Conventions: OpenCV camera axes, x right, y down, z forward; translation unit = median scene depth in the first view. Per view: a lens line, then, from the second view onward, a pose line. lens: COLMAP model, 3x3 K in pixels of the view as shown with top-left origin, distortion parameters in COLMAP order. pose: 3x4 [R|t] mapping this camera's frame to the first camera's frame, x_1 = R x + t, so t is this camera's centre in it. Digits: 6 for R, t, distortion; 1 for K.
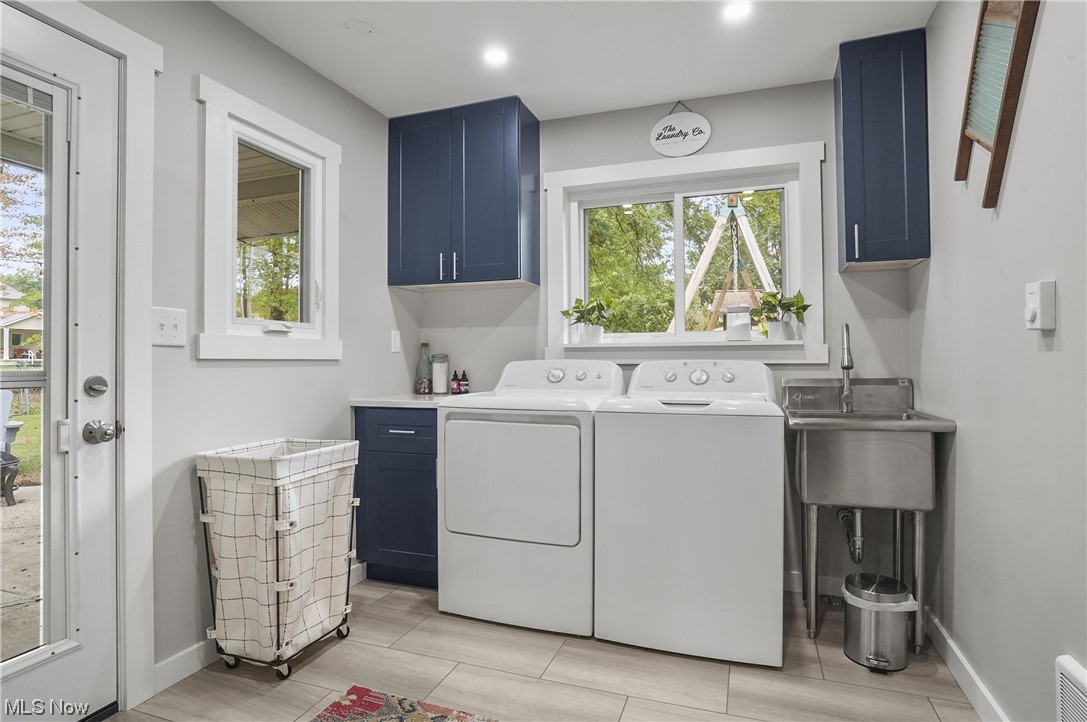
lens RADIAL K [[587.2, 0, 539.8], [0, 587.2, 357.5], [0, 0, 1]] dist [-0.064784, 0.029406]
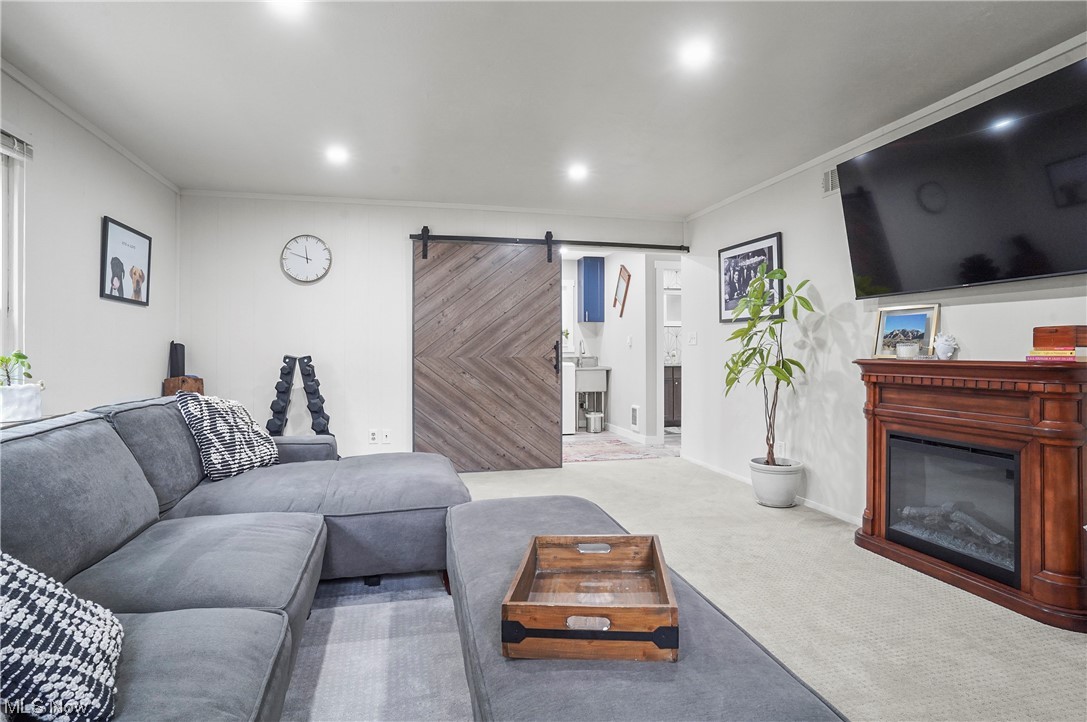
lens RADIAL K [[587.2, 0, 544.0], [0, 587.2, 357.8], [0, 0, 1]] dist [-0.064784, 0.029406]
pose [[0.832189, 0.001124, 0.554491, -1.799773], [-0.006602, 0.999947, 0.007882, 0.022526], [-0.554453, -0.010220, 0.832152, -1.991272]]
